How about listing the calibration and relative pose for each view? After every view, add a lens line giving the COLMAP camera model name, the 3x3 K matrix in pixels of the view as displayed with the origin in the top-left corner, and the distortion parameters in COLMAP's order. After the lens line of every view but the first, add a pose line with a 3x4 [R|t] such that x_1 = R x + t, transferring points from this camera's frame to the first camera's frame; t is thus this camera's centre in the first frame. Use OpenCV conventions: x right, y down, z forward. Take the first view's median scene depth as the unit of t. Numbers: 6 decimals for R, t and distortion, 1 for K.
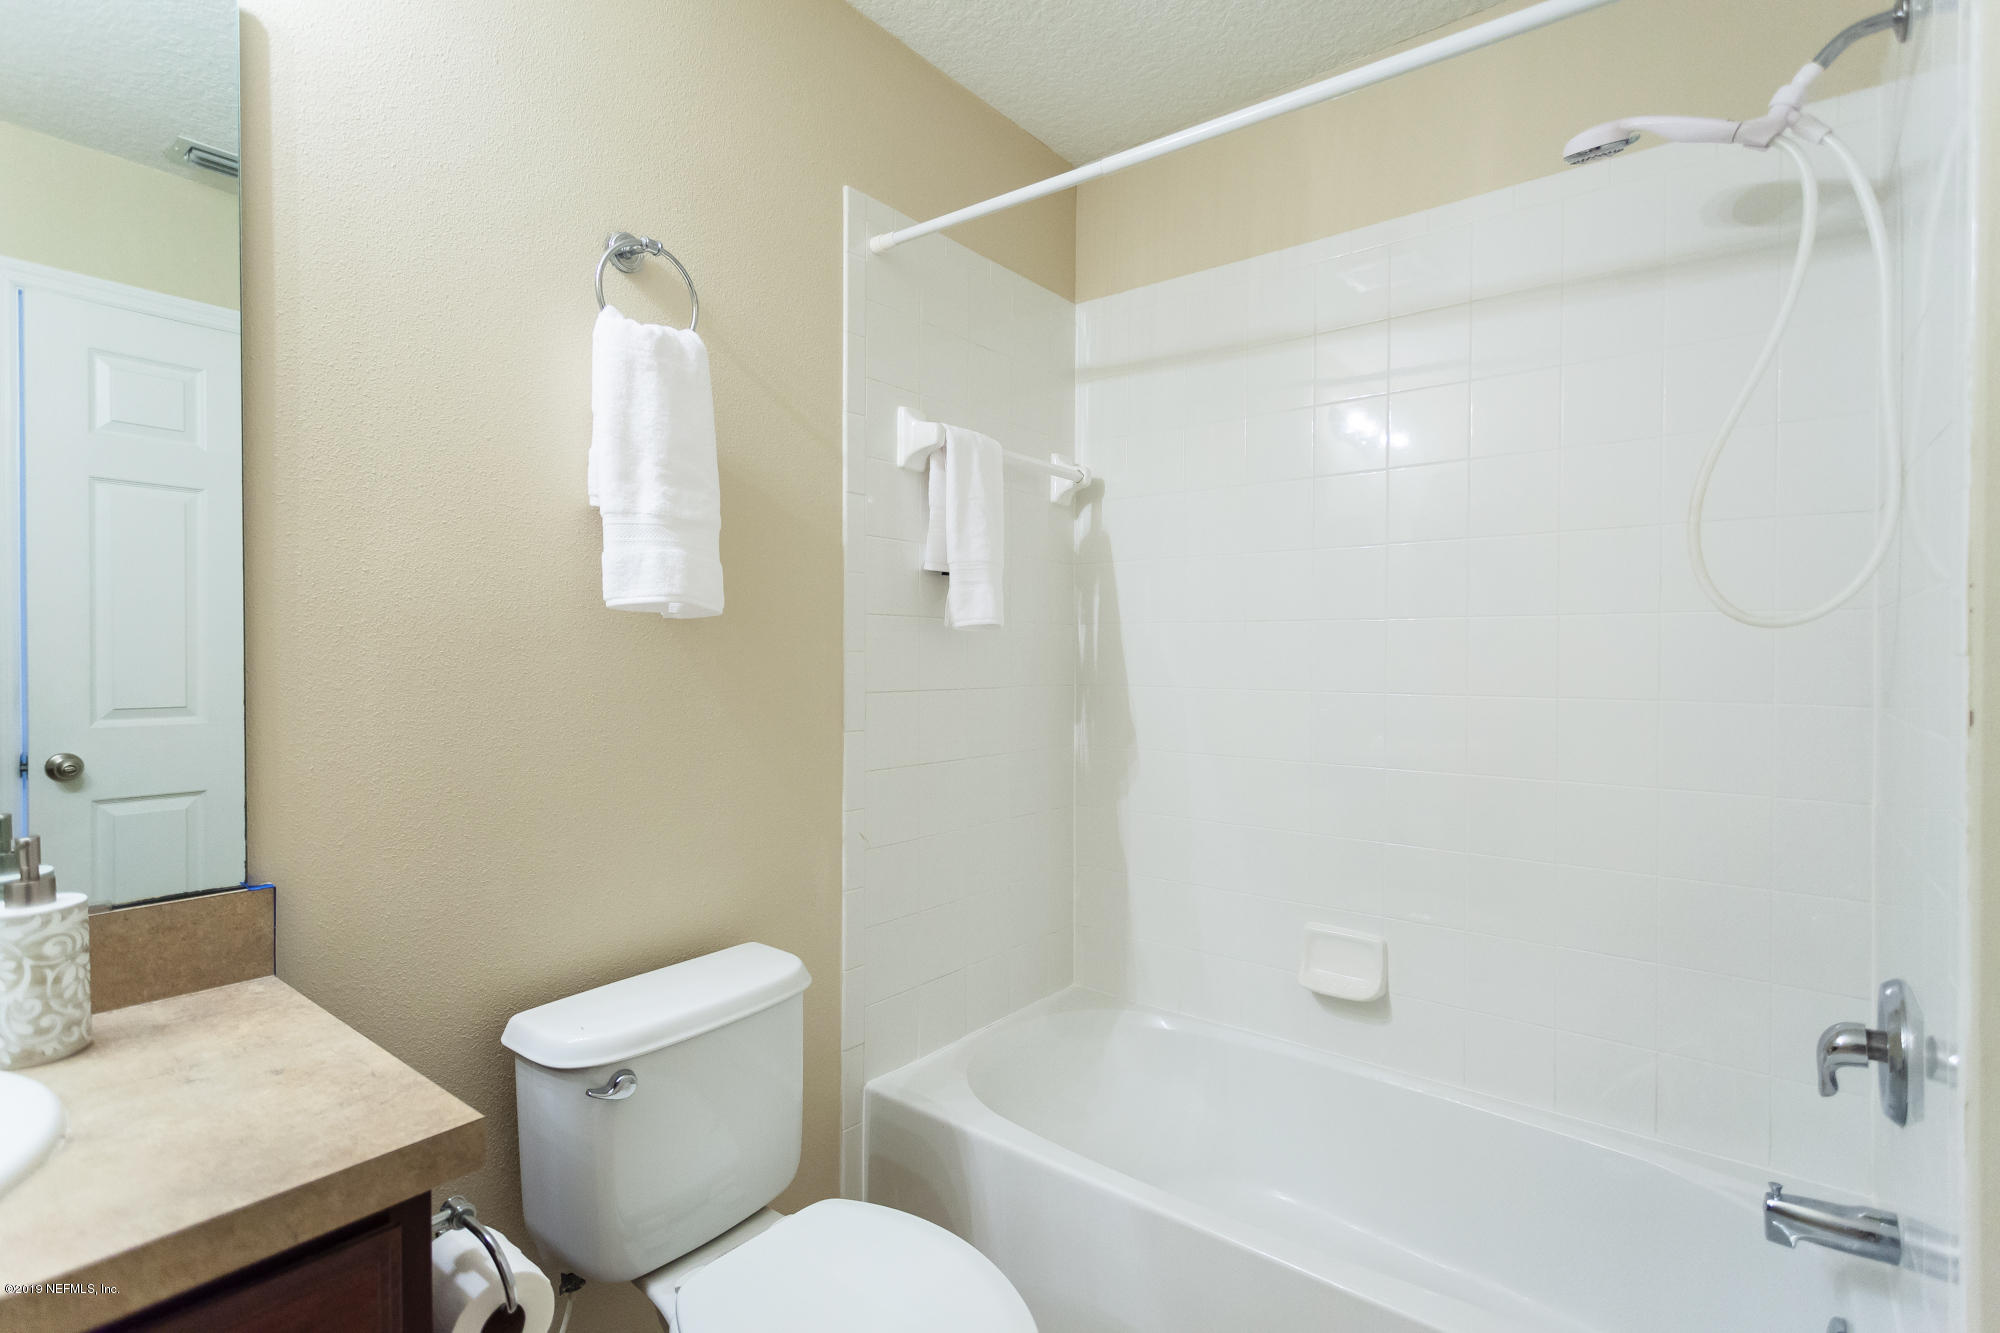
lens RADIAL K [[959.1, 0, 999.9], [0, 959.1, 667.0], [0, 0, 1]] dist [0.002435, 0.001726]
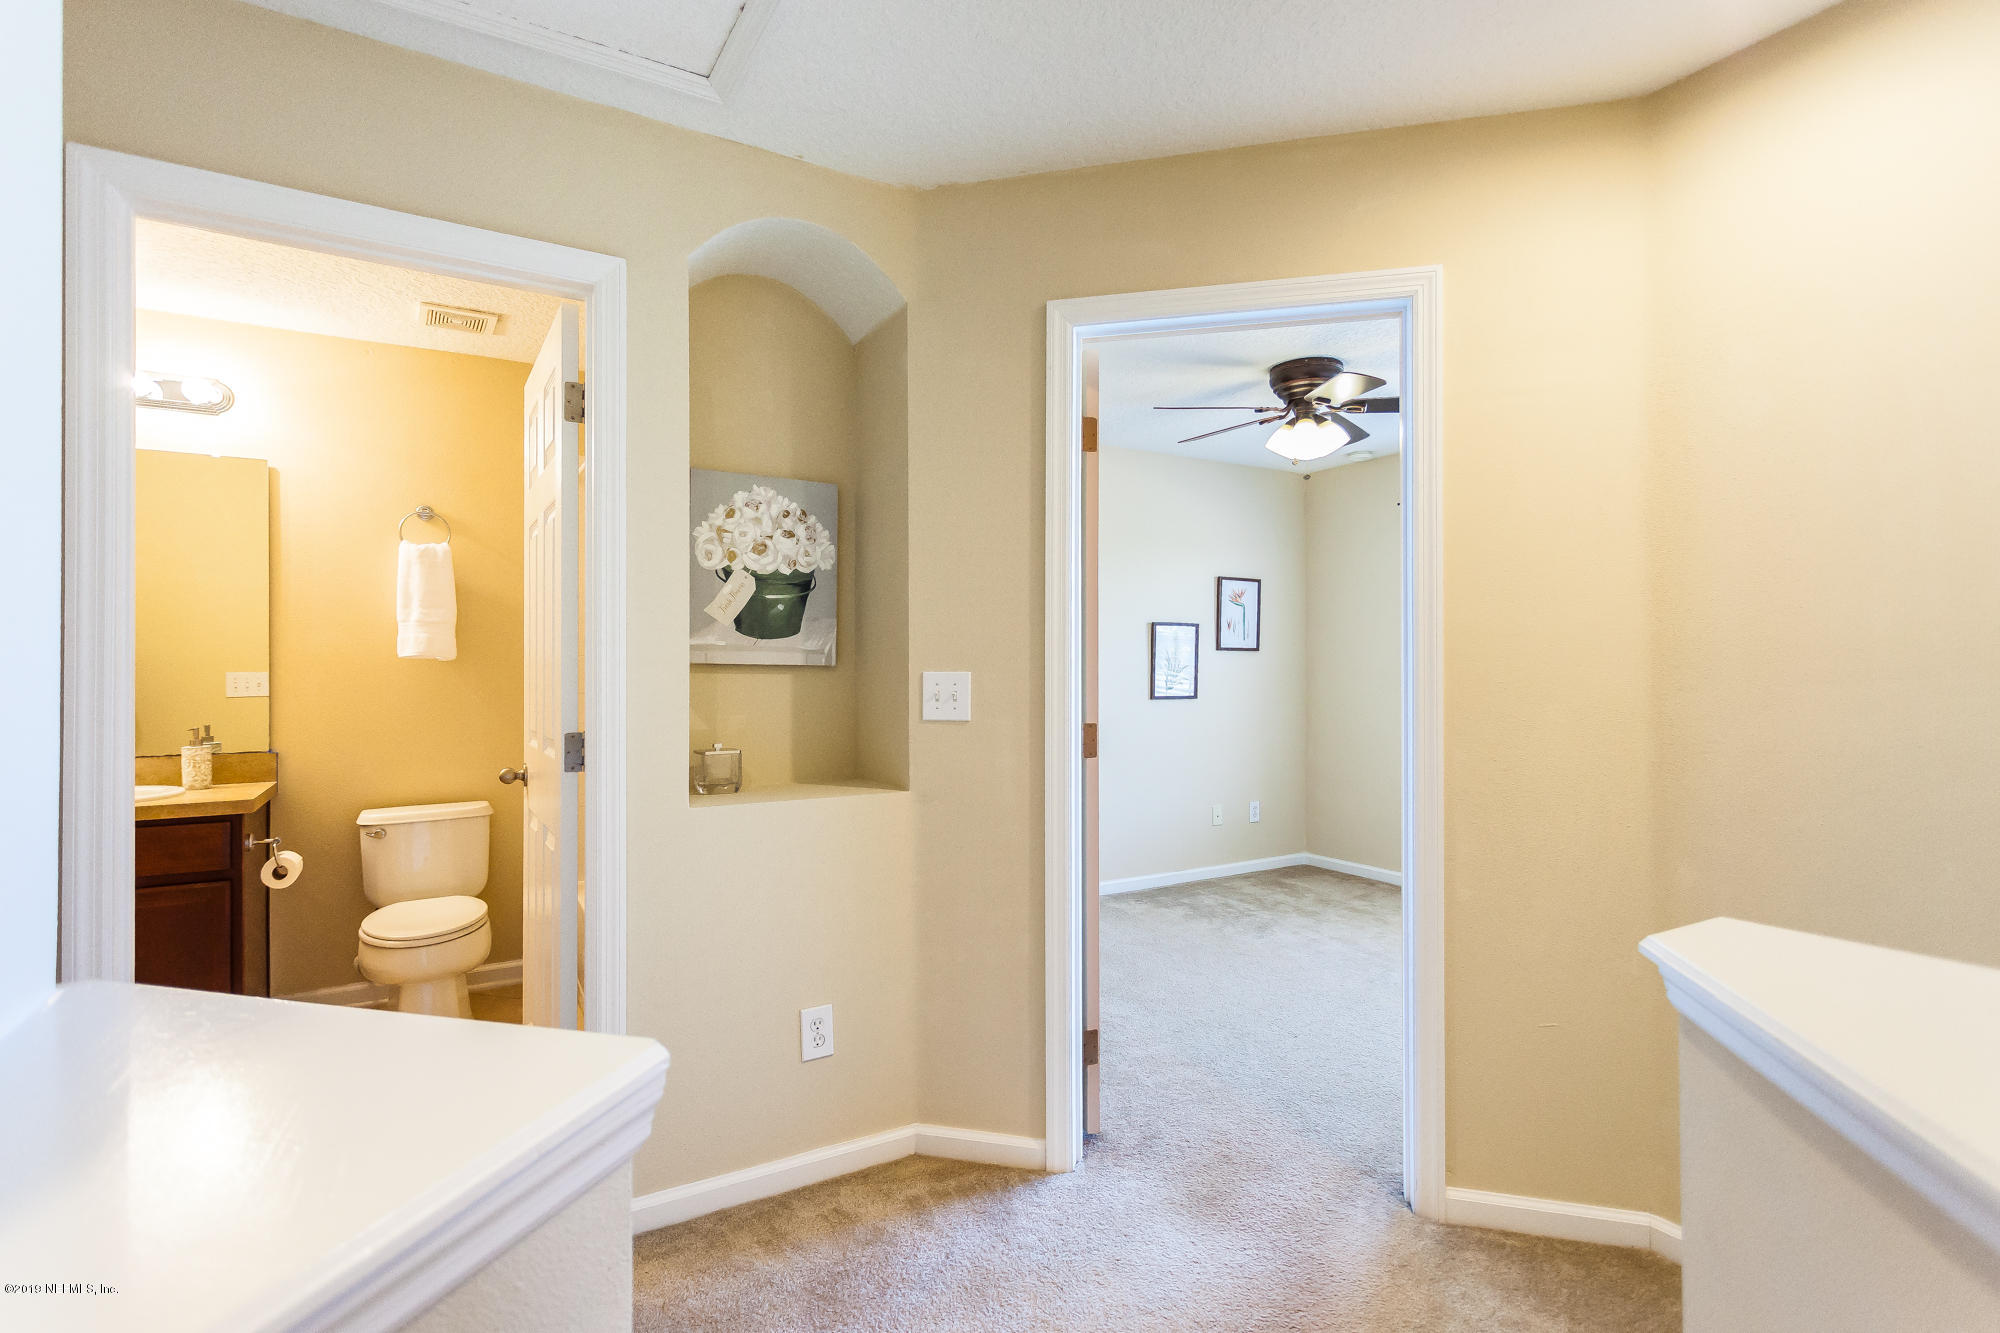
lens RADIAL K [[959.1, 0, 979.6], [0, 959.1, 670.8], [0, 0, 1]] dist [0.002435, 0.001726]
pose [[0.932720, -0.000243, -0.360601, 1.946210], [-0.004018, 0.999931, -0.011067, -0.003856], [0.360579, 0.011771, 0.932654, -0.833389]]
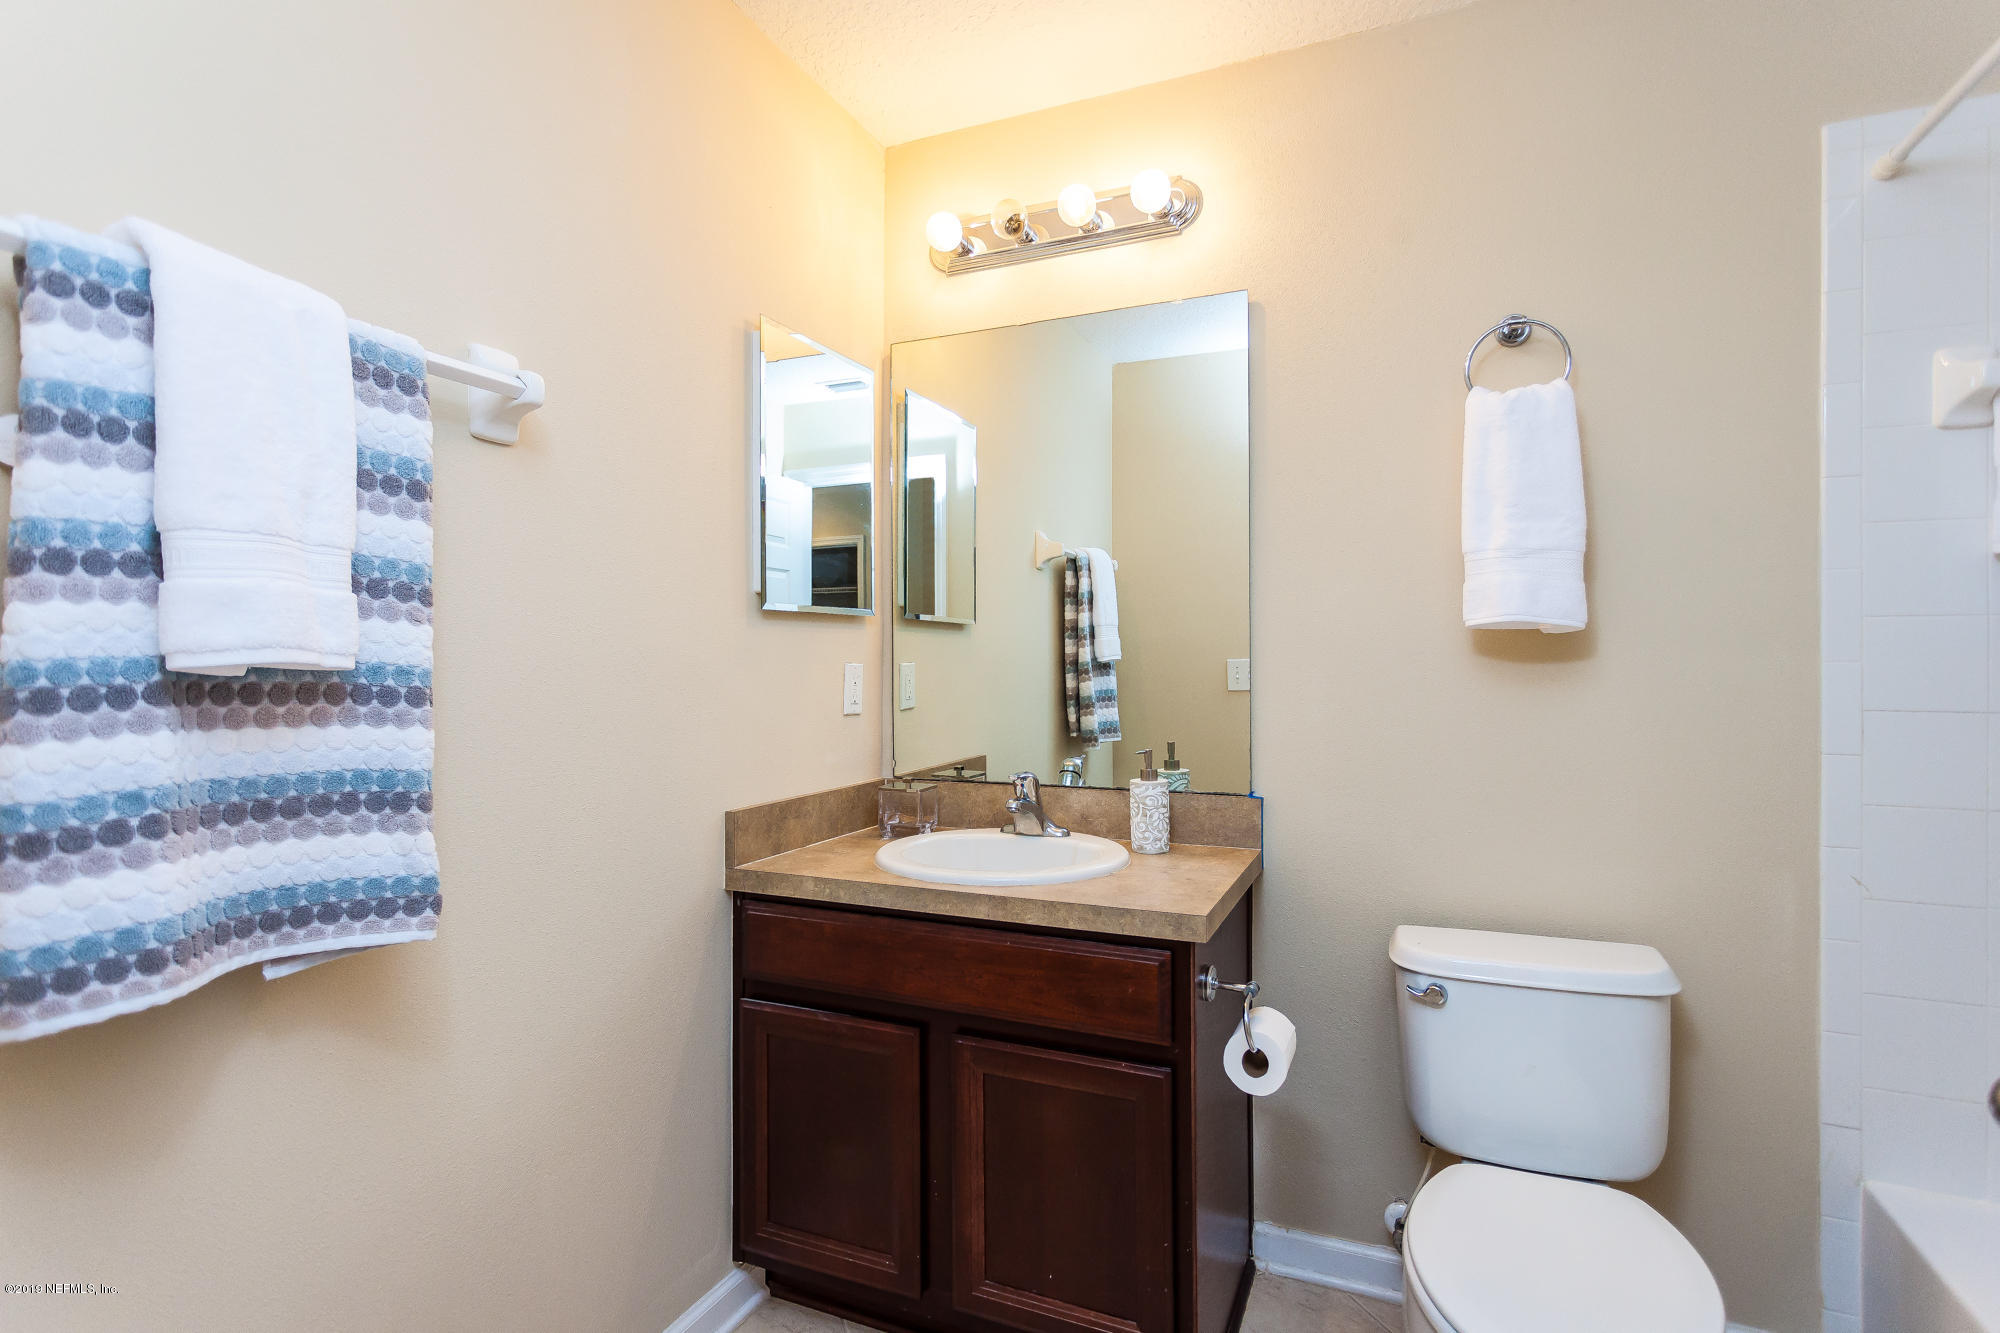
lens RADIAL K [[959.1, 0, 1000.5], [0, 959.1, 654.2], [0, 0, 1]] dist [0.002435, 0.001726]
pose [[0.265495, -0.009683, -0.964064, 0.637098], [-0.011185, 0.999851, -0.013123, -0.001982], [0.964047, 0.014267, 0.265347, 0.069660]]
